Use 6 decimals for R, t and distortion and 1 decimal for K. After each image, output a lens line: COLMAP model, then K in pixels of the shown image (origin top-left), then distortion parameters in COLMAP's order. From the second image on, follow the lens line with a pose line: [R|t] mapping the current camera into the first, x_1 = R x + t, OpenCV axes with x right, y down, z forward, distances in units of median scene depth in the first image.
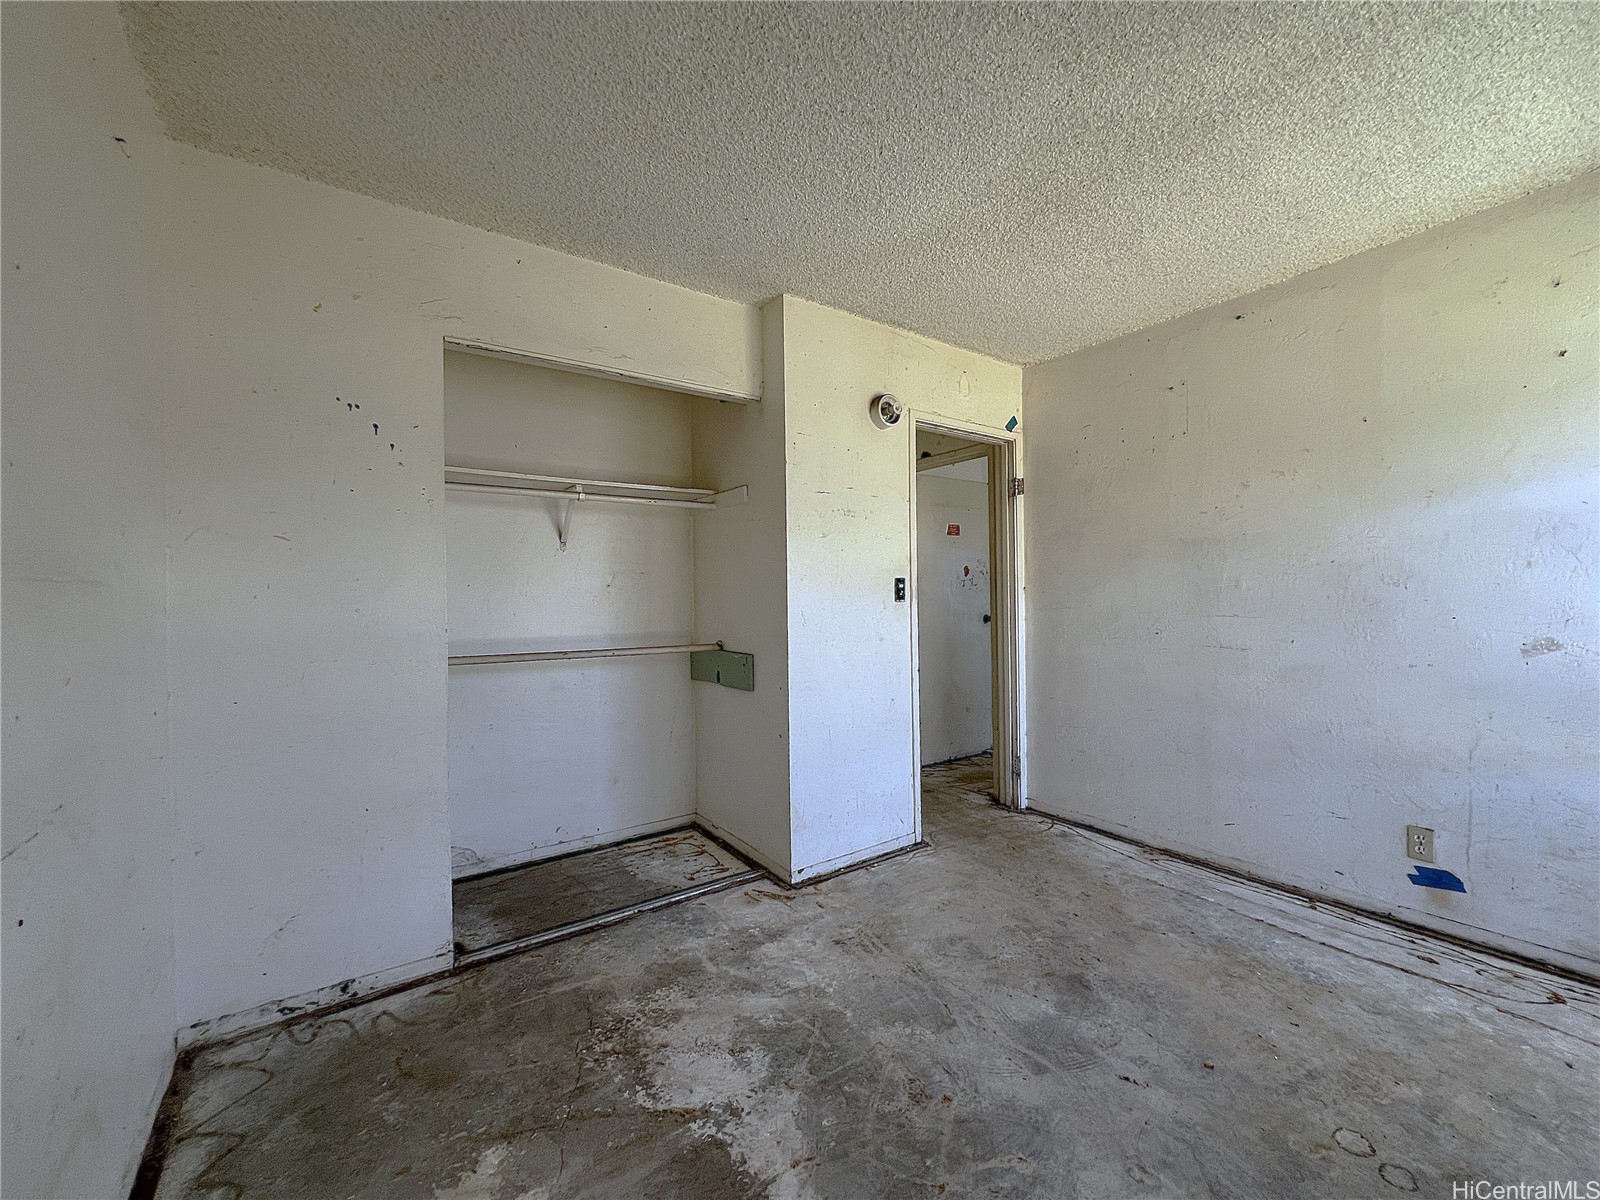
lens RADIAL K [[642.4, 0, 794.8], [0, 642.4, 598.0], [0, 0, 1]] dist [-0.005564, 0.001735]
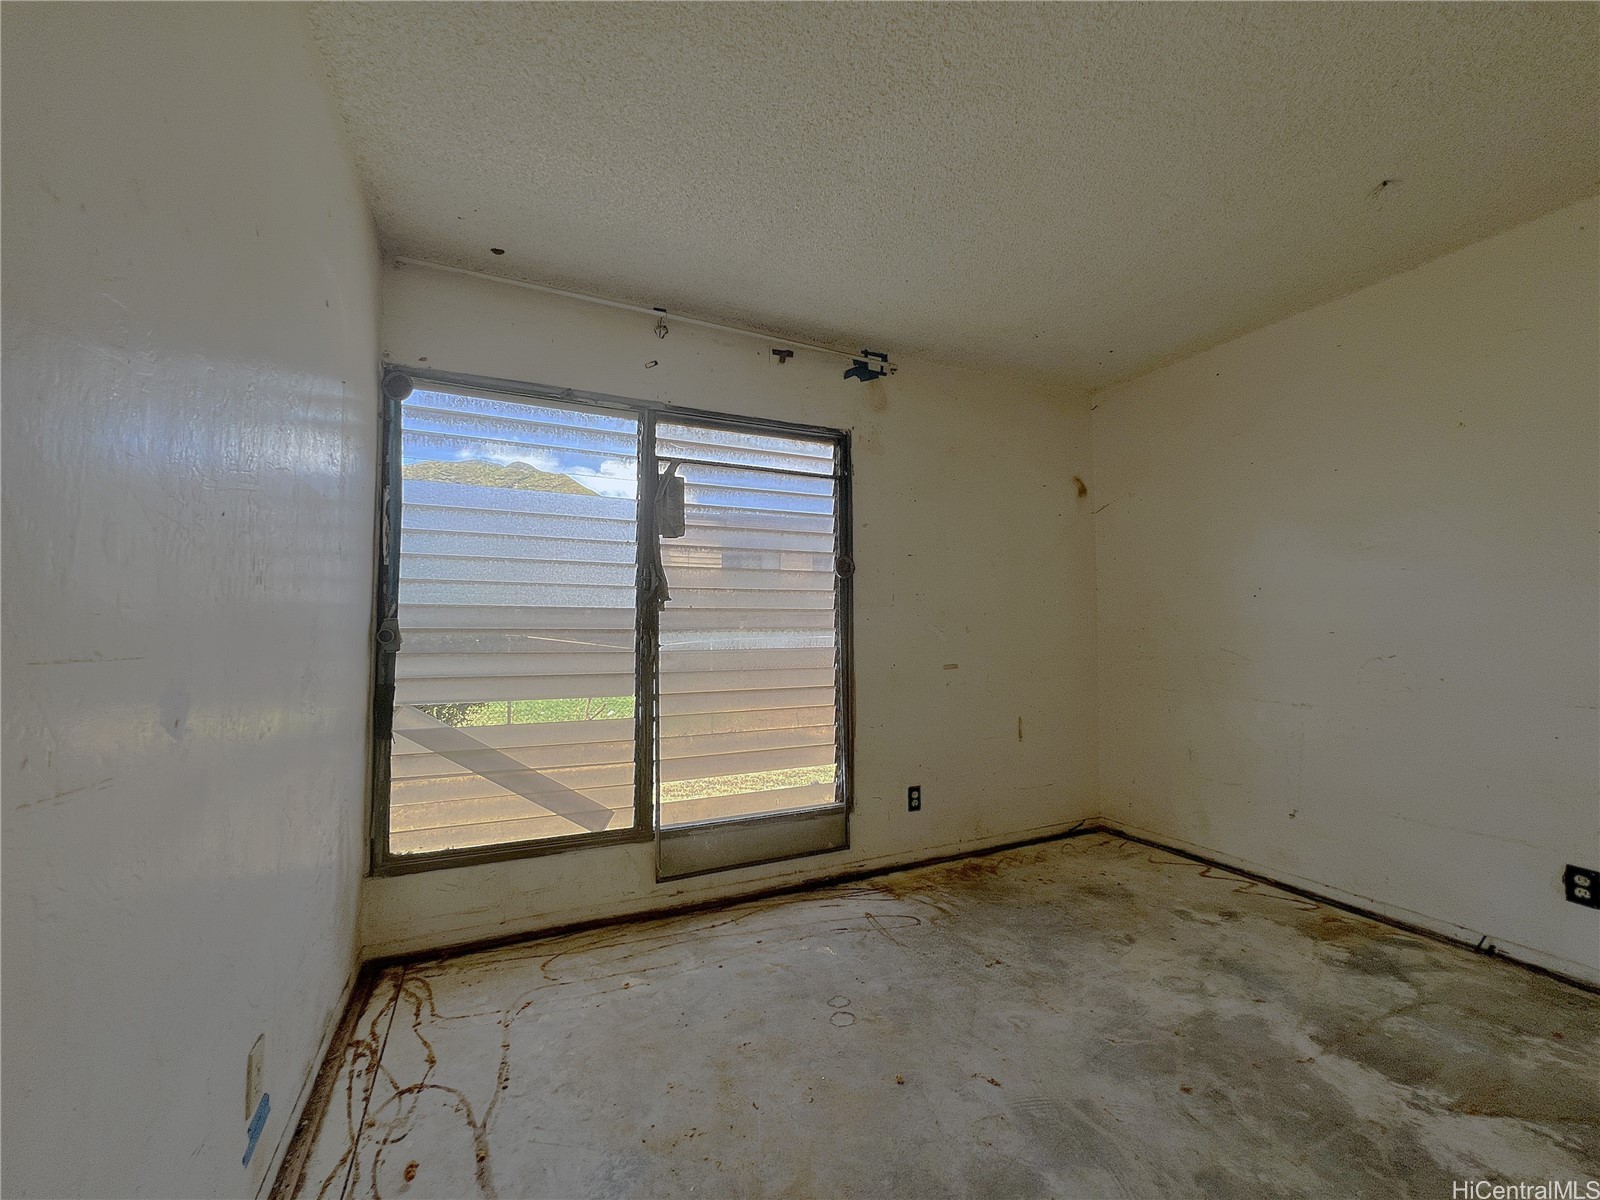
lens RADIAL K [[642.4, 0, 795.2], [0, 642.4, 601.8], [0, 0, 1]] dist [-0.005564, 0.001735]
pose [[-0.983781, 0.025796, 0.177510, 0.506226], [0.018620, 0.998945, -0.041974, 0.030927], [-0.178406, -0.037988, -0.983223, 1.670654]]
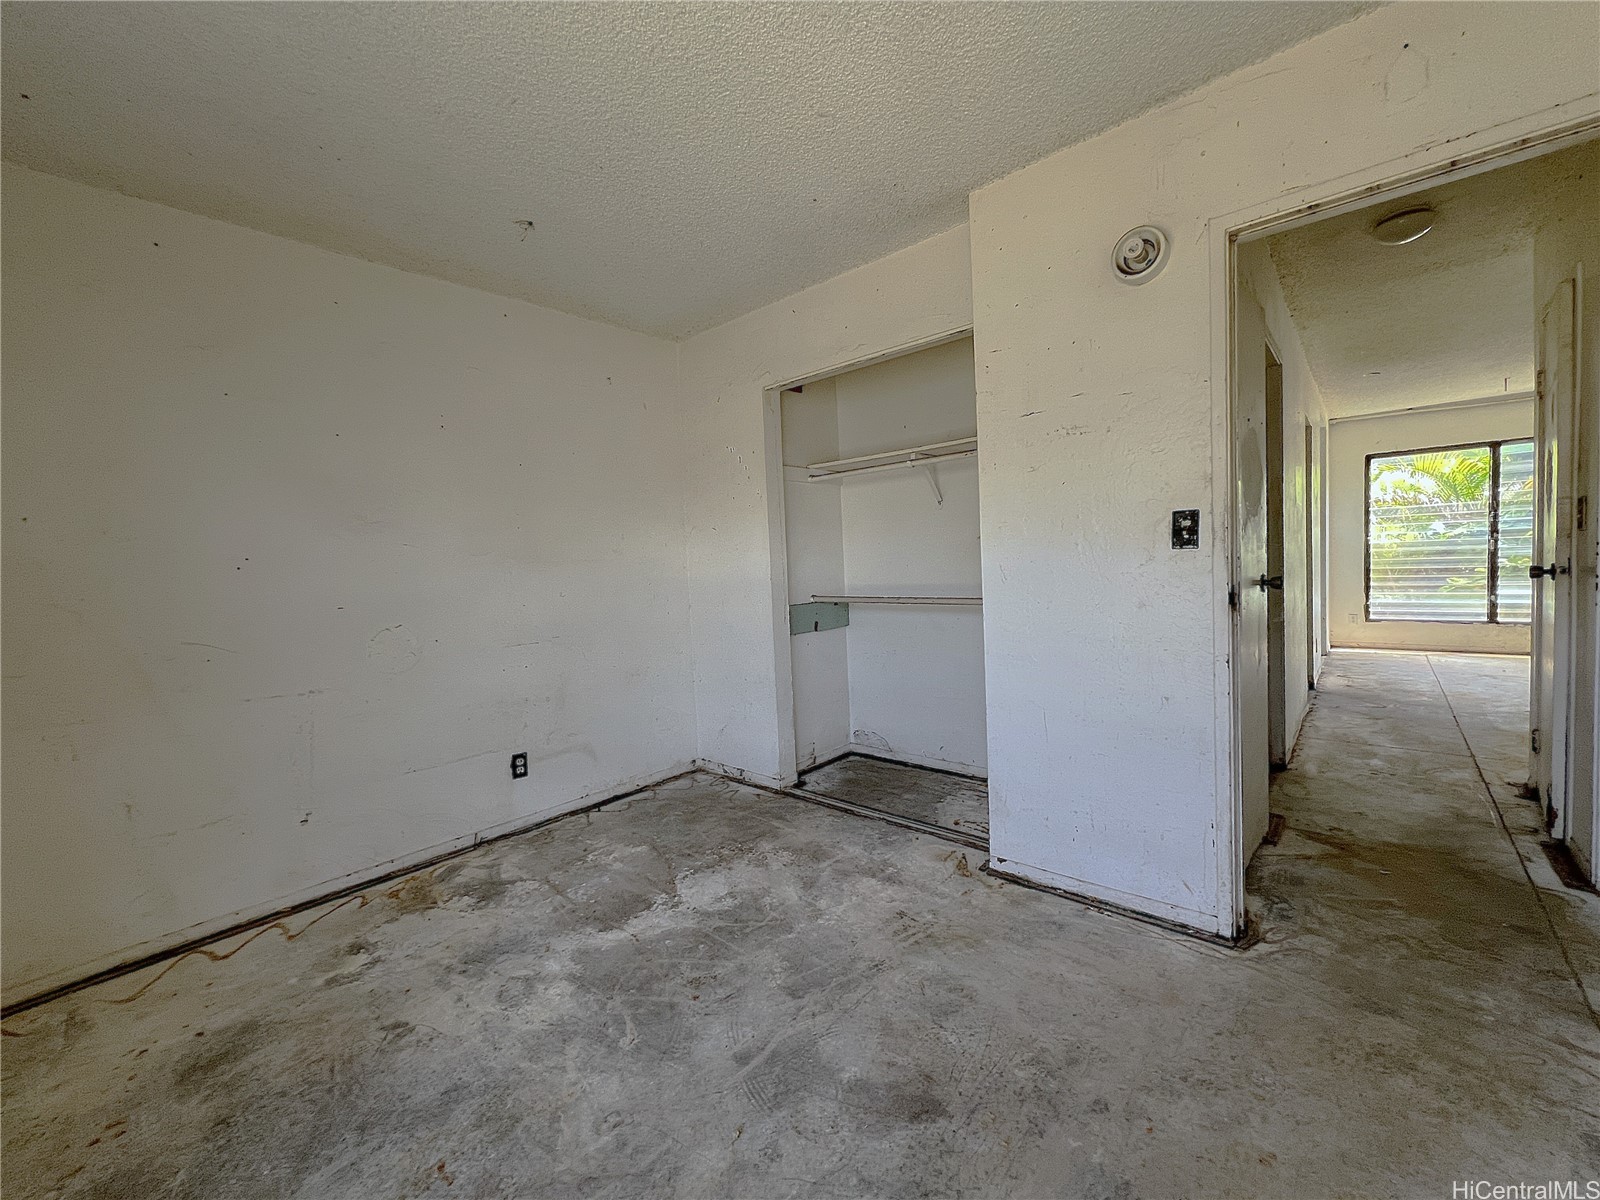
lens RADIAL K [[642.4, 0, 793.7], [0, 642.4, 596.0], [0, 0, 1]] dist [-0.005564, 0.001735]
pose [[0.228125, 0.053412, -0.972166, 1.068612], [0.042564, 0.996992, 0.064764, -0.007571], [0.972701, -0.056153, 0.225165, 0.744240]]
